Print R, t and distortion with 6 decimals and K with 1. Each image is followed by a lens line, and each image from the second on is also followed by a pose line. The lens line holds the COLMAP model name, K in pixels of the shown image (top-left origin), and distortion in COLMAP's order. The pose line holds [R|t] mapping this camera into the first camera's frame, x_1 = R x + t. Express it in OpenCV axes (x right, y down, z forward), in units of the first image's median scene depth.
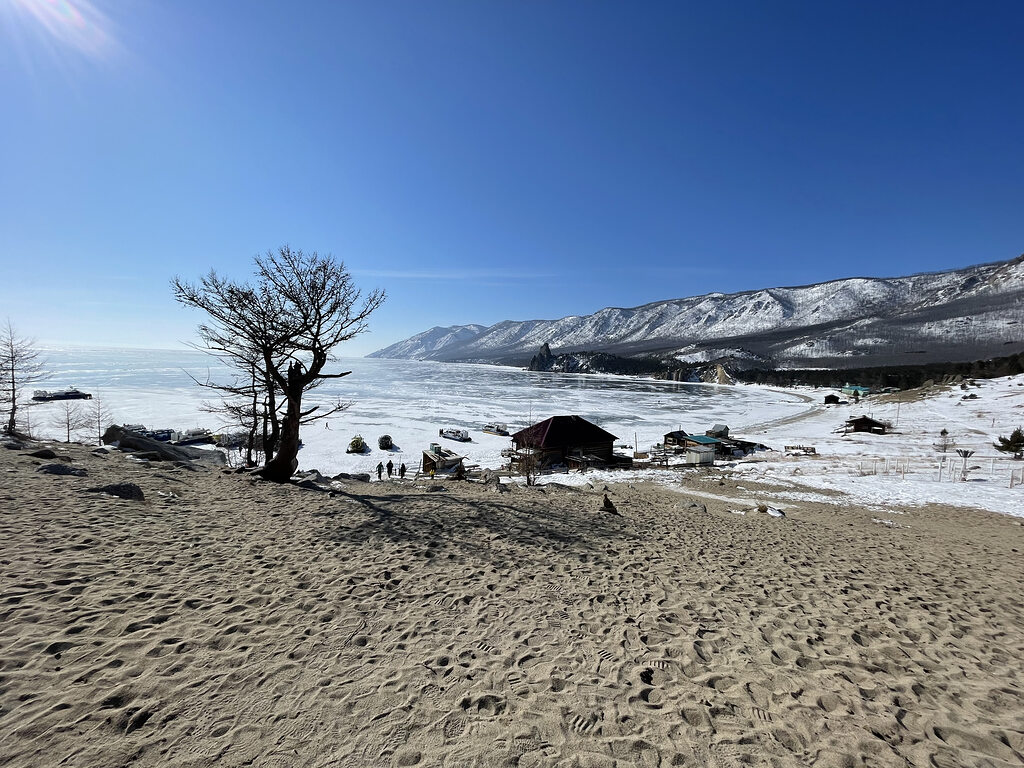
lens RADIAL K [[408.9, 0, 506.8], [0, 408.9, 387.8], [0, 0, 1]] dist [-0.004609, 0.001387]
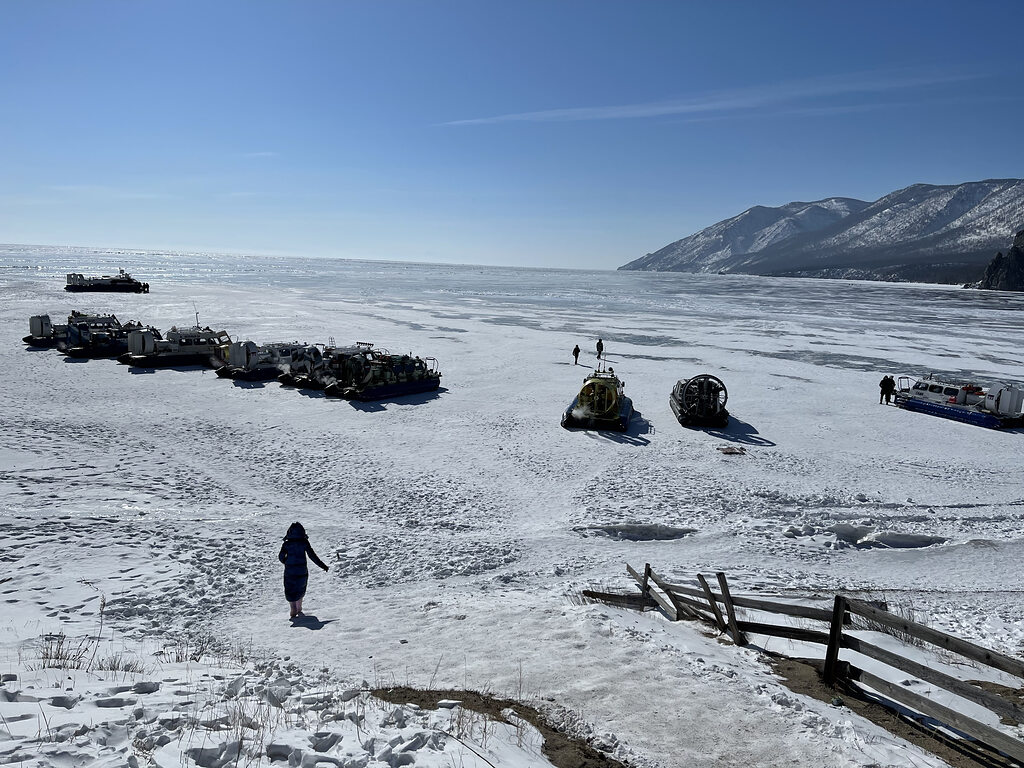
lens RADIAL K [[765.4, 0, 514.0], [0, 765.4, 381.4], [0, 0, 1]] dist [0.069885, -0.084705]
pose [[0.892952, 0.063576, -0.445640, -0.619634], [-0.031677, 0.996397, 0.078675, 0.285957], [0.449036, -0.056136, 0.891749, 1.680676]]
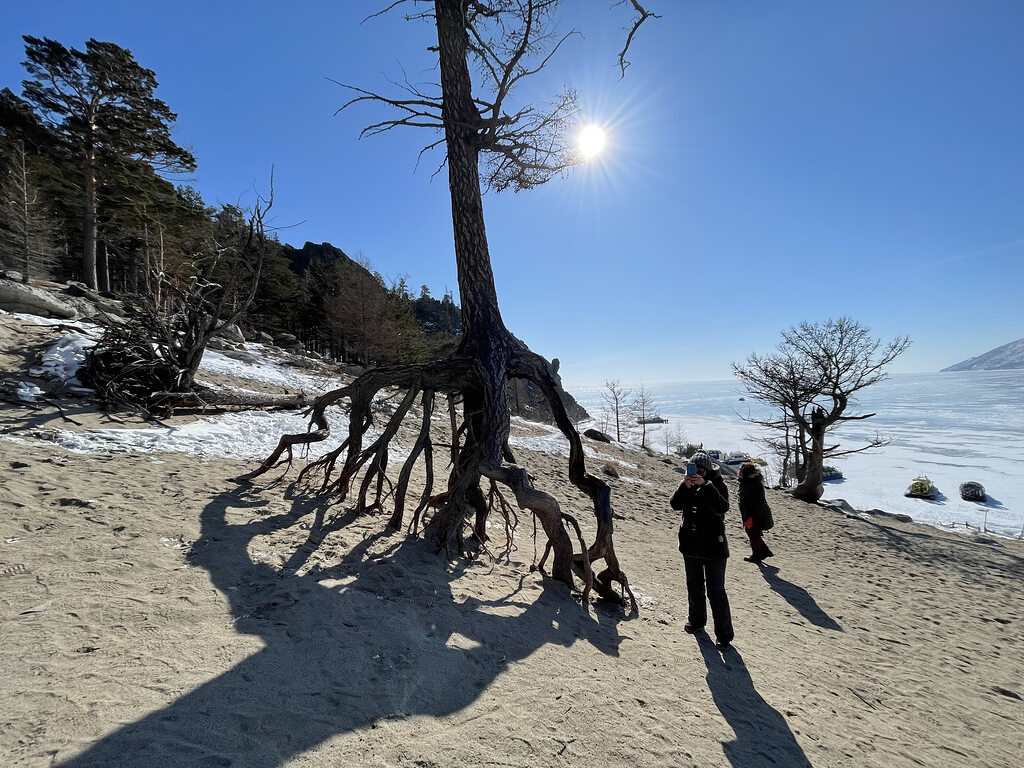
lens RADIAL K [[408.9, 0, 514.1], [0, 408.9, 388.4], [0, 0, 1]] dist [-0.004609, 0.001387]
pose [[0.413527, -0.058396, -0.908617, 0.134547], [0.002368, 0.998007, -0.063063, -0.025801], [0.910489, 0.023927, 0.412841, -0.206027]]
